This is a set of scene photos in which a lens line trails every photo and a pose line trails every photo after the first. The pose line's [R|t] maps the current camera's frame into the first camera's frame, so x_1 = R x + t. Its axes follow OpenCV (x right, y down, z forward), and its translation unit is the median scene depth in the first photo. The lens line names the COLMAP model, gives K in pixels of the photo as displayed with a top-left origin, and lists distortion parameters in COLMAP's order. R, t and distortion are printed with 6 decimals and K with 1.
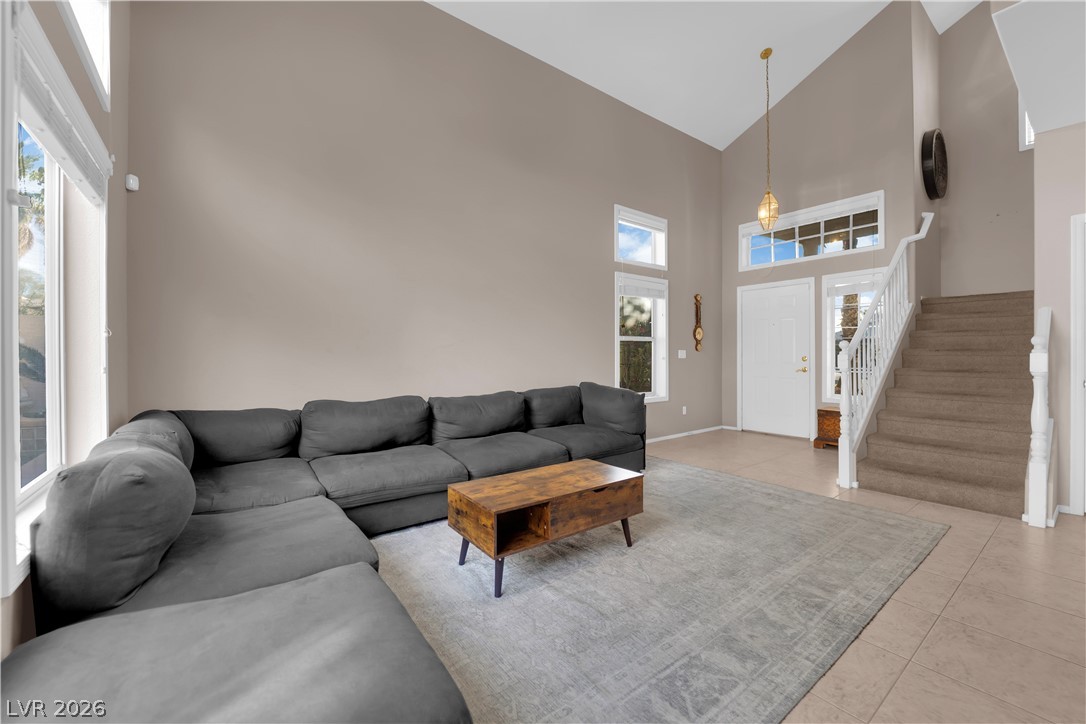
lens RADIAL K [[435.7, 0, 544.3], [0, 435.7, 356.9], [0, 0, 1]] dist [-0.008952, -0.004043]
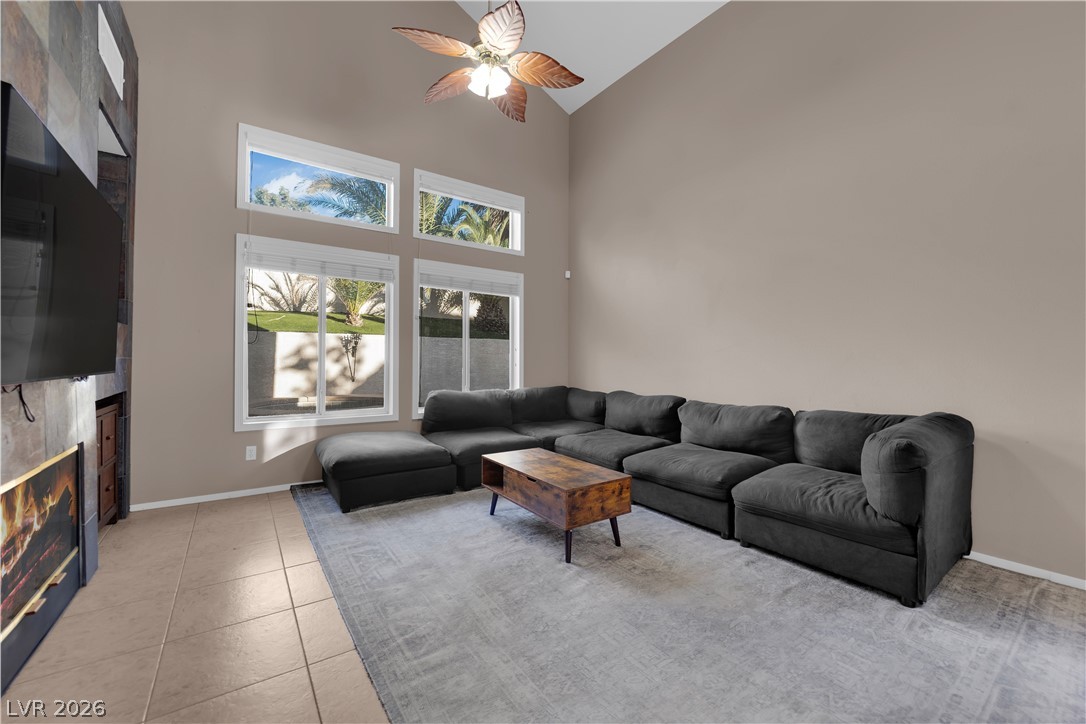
lens RADIAL K [[435.7, 0, 544.3], [0, 435.7, 356.9], [0, 0, 1]] dist [-0.008952, -0.004043]
pose [[-0.028494, -0.003648, -0.999587, 1.187167], [-0.013950, 0.999897, -0.003251, -0.005483], [0.999497, 0.013852, -0.028542, 1.011274]]
